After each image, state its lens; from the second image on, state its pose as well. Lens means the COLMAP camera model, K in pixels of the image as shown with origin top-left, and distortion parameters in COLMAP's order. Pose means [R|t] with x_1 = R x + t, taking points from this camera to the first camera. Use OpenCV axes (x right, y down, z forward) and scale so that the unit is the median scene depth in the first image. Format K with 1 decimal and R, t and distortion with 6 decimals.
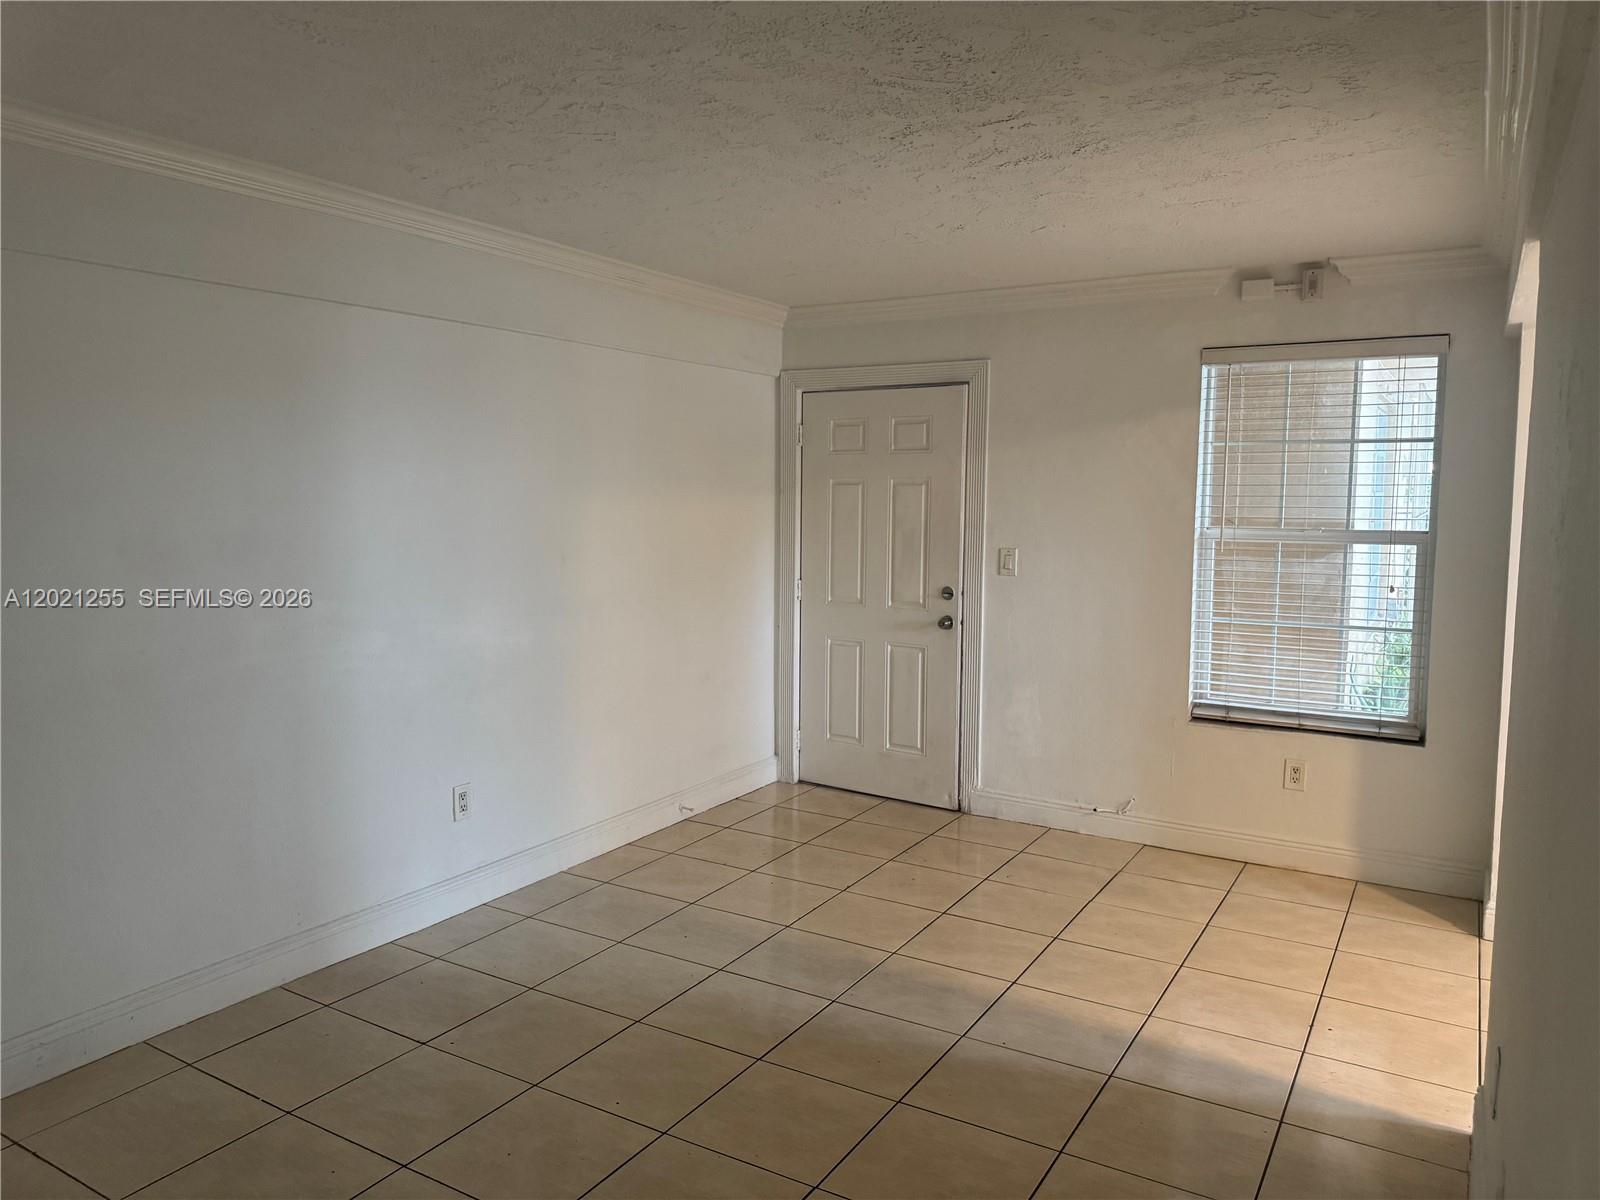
lens RADIAL K [[1135.7, 0, 797.7], [0, 1135.7, 601.8], [0, 0, 1]] dist [-0.008474, -0.003503]
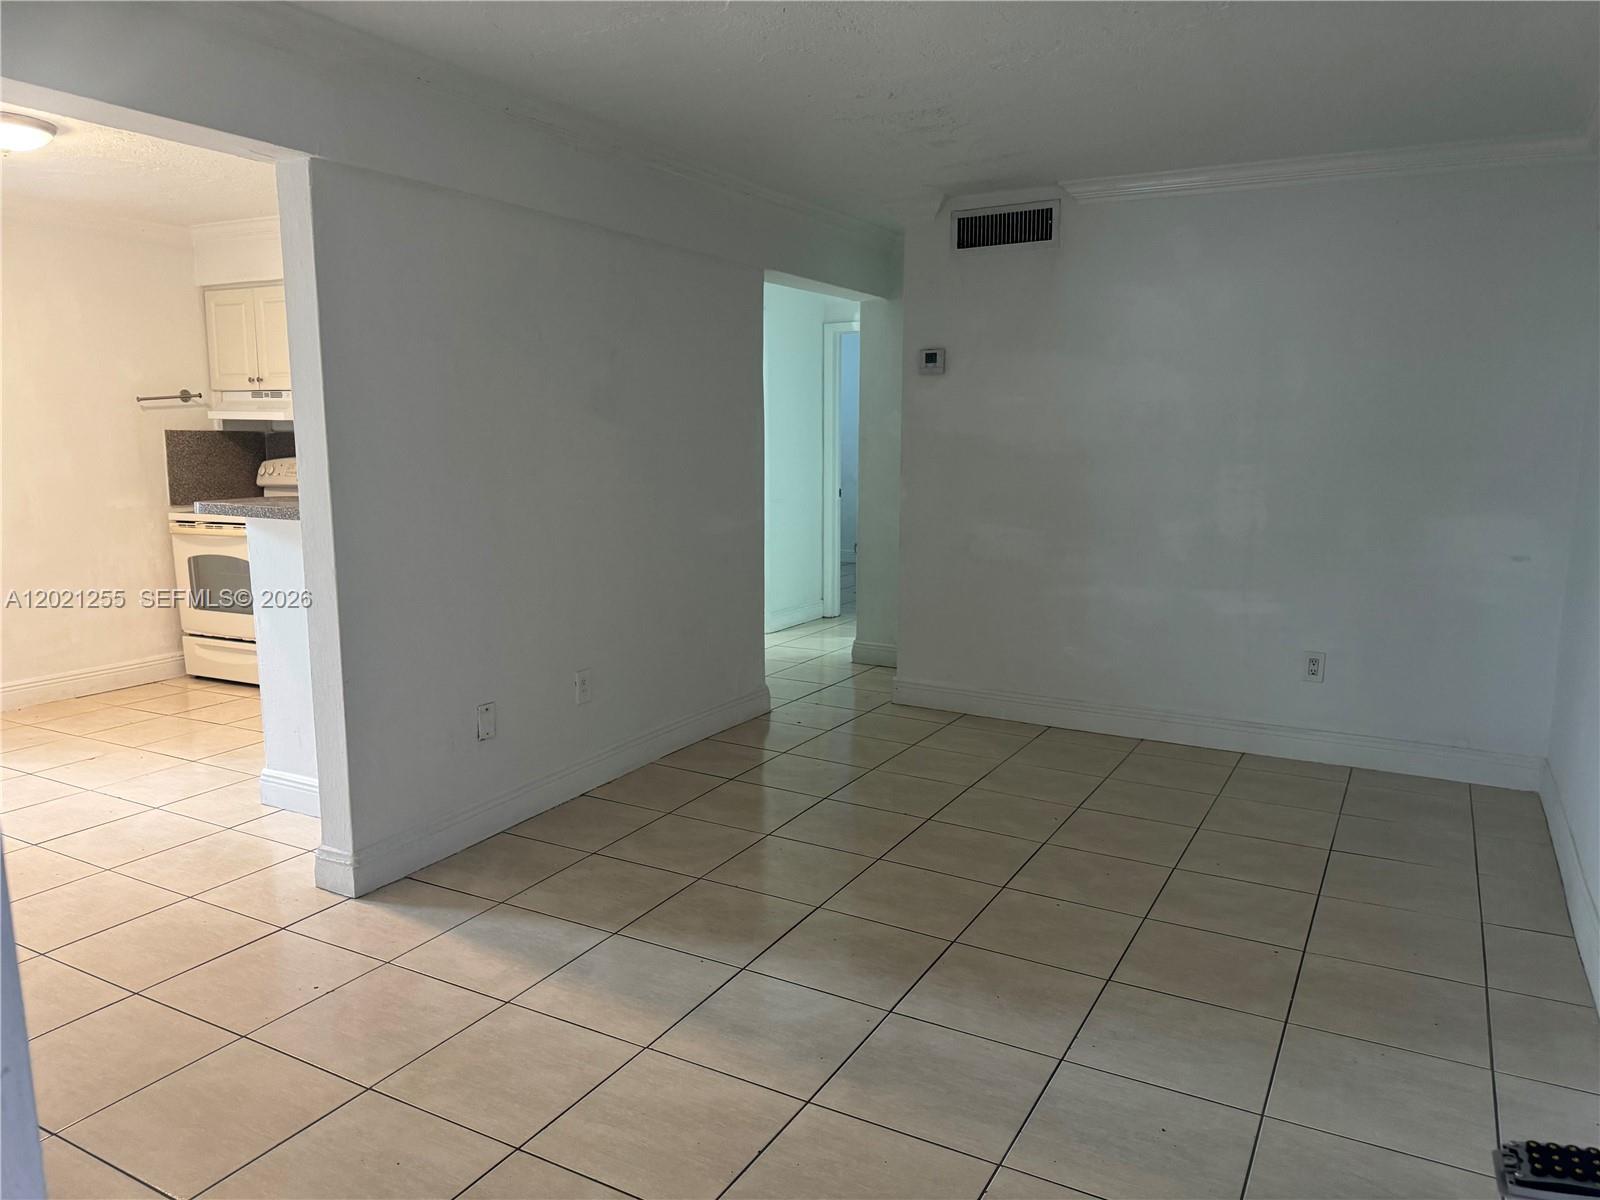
lens RADIAL K [[1135.7, 0, 799.4], [0, 1135.7, 606.4], [0, 0, 1]] dist [-0.008474, -0.003503]
pose [[-0.999512, 0.003447, -0.031043, 0.122506], [-0.004074, 0.971012, 0.238995, -0.116620], [0.030967, 0.239005, -0.970525, 1.759232]]
